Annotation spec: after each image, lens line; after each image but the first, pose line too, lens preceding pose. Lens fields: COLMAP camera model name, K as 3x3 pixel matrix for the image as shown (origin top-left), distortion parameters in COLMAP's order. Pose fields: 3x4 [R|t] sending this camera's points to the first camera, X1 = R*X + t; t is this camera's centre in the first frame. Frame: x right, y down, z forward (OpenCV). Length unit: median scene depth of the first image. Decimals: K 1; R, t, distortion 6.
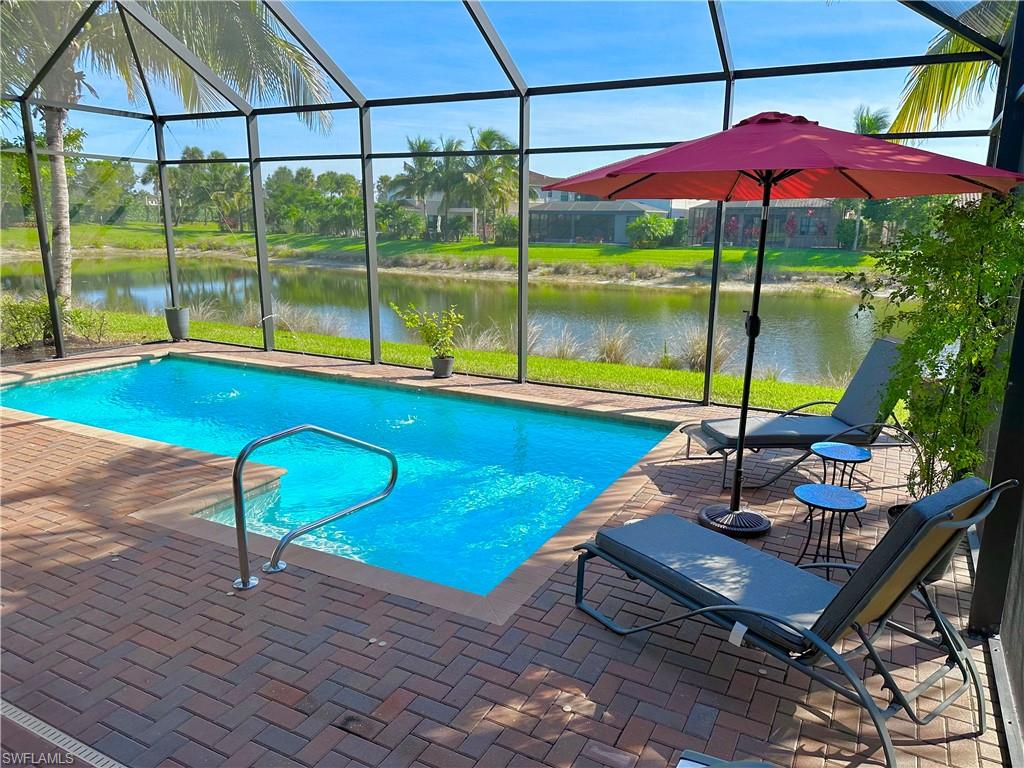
lens RADIAL K [[712.7, 0, 519.2], [0, 712.7, 393.1], [0, 0, 1]] dist [0.075165, -0.084846]
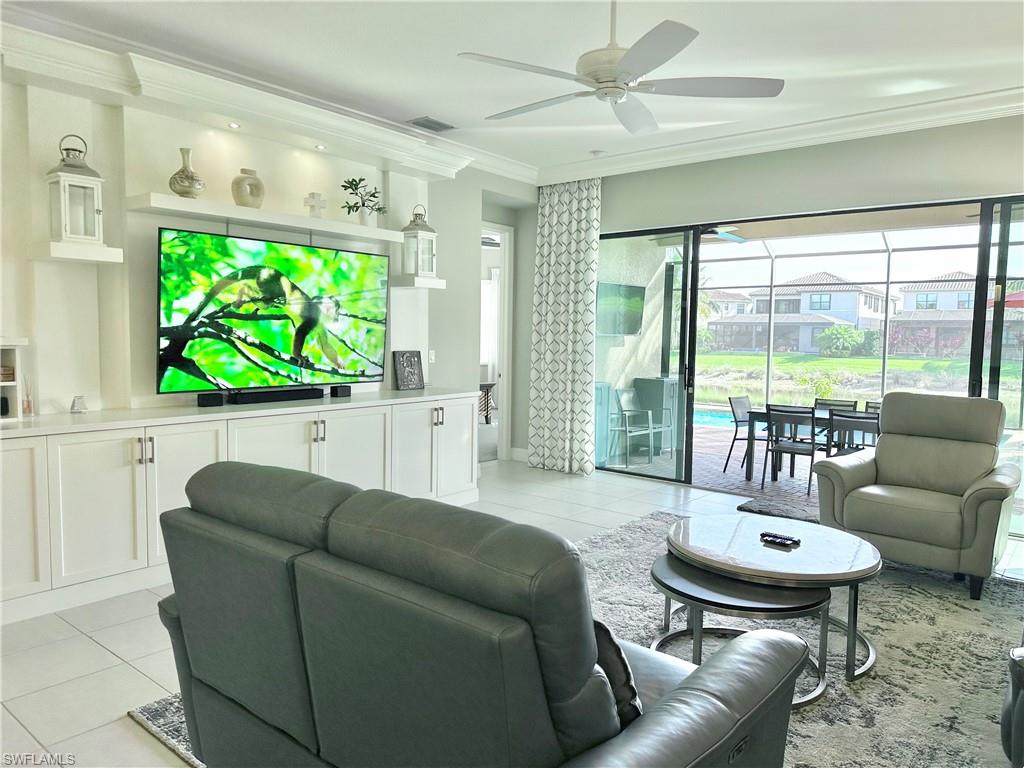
lens RADIAL K [[712.7, 0, 516.2], [0, 712.7, 388.2], [0, 0, 1]] dist [0.075165, -0.084846]
pose [[0.978879, 0.016336, -0.203786, -0.062746], [-0.048598, 0.986823, -0.154330, 0.027157], [0.198580, 0.160974, 0.966775, -0.097906]]
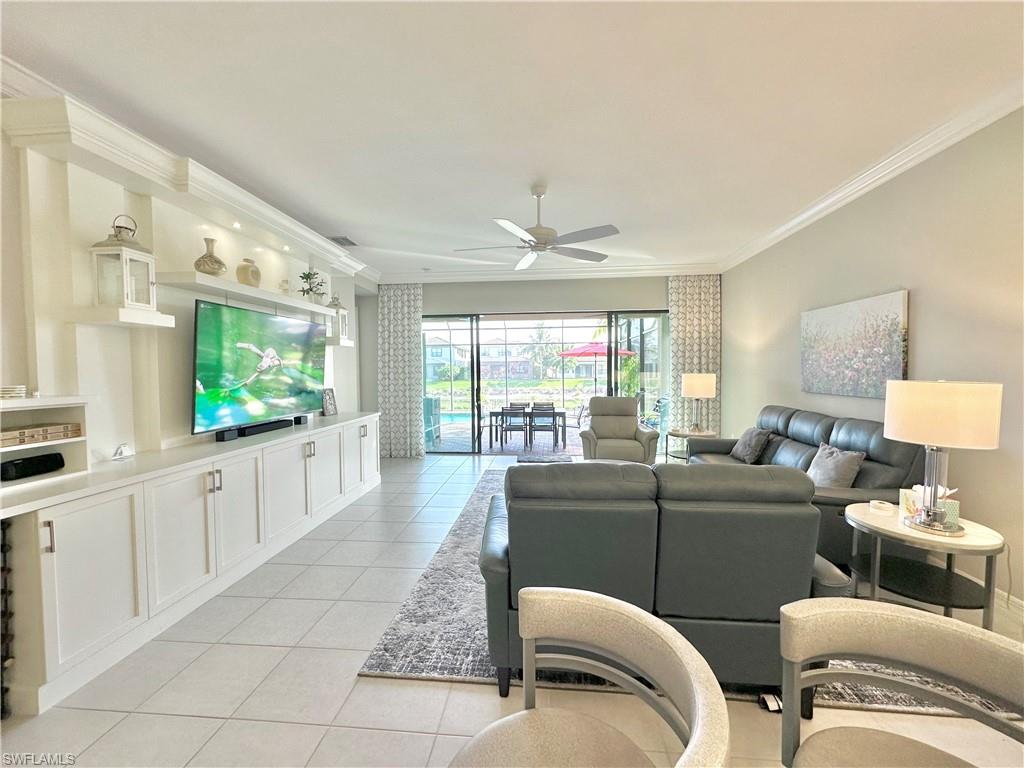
lens RADIAL K [[410.1, 0, 513.9], [0, 410.1, 384.4], [0, 0, 1]] dist [-0.001565, 0.000501]
pose [[0.922013, -0.038839, 0.385206, -0.091641], [0.113726, 0.978231, -0.173578, 0.025595], [-0.370079, 0.203850, 0.906359, -0.096137]]
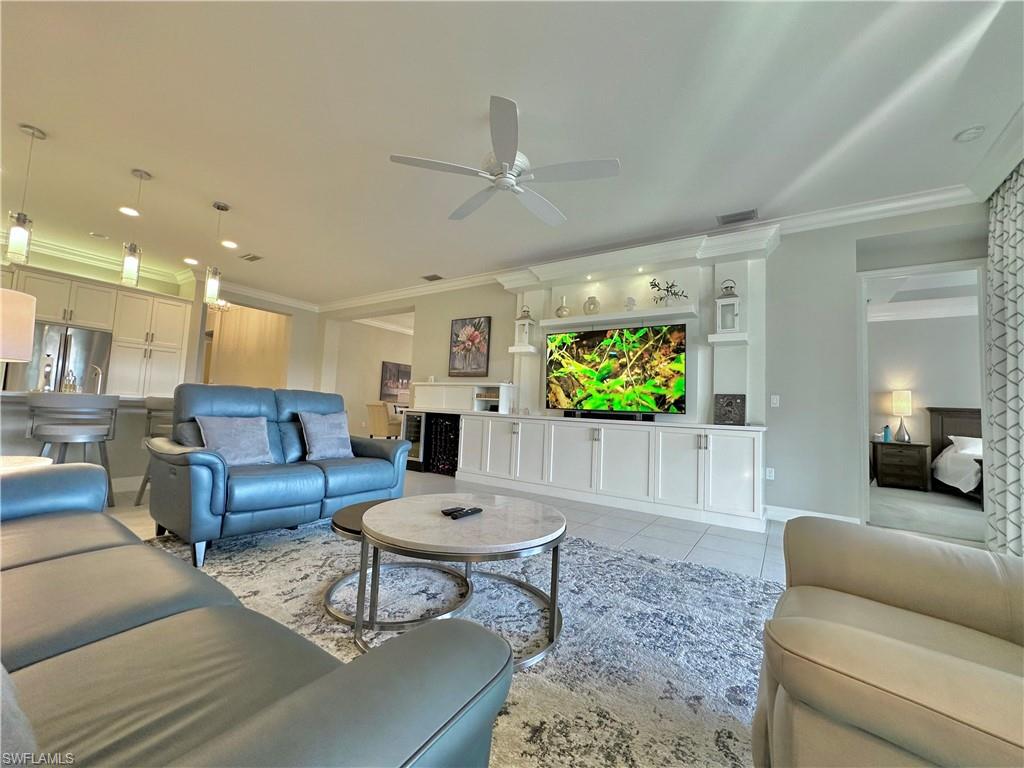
lens RADIAL K [[410.1, 0, 511.9], [0, 410.1, 384.9], [0, 0, 1]] dist [-0.001565, 0.000501]
pose [[-0.109560, -0.084528, -0.990380, -0.026670], [-0.279203, 0.958879, -0.050953, 0.020903], [0.953961, 0.270935, -0.128655, -0.039935]]
